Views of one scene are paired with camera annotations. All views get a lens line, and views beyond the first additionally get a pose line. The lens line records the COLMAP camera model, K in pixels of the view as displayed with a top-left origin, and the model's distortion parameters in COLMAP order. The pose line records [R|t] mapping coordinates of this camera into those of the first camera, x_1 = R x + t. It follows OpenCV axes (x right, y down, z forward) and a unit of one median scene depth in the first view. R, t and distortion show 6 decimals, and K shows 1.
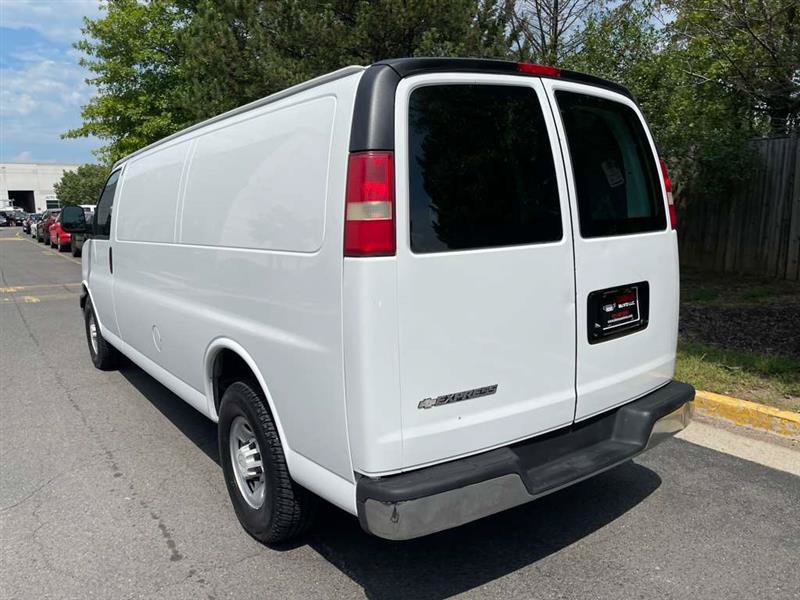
lens RADIAL K [[621.5, 0, 390.0], [0, 621.5, 310.4], [0, 0, 1]] dist [0.068488, -0.107967]
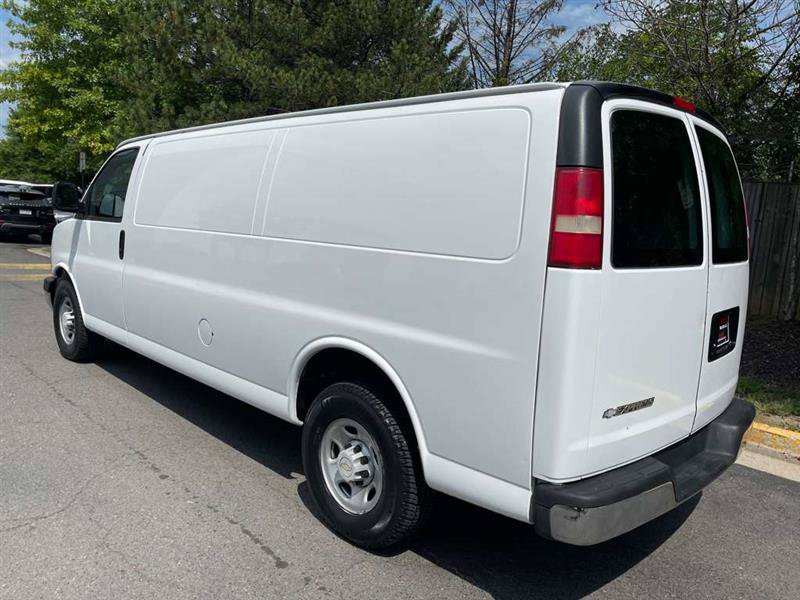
lens RADIAL K [[621.5, 0, 395.5], [0, 621.5, 305.6], [0, 0, 1]] dist [0.068488, -0.107967]
pose [[0.981992, 0.061565, 0.178610, -0.360895], [-0.058813, 0.998055, -0.020671, 0.009602], [-0.179535, 0.009794, 0.983703, 0.026244]]
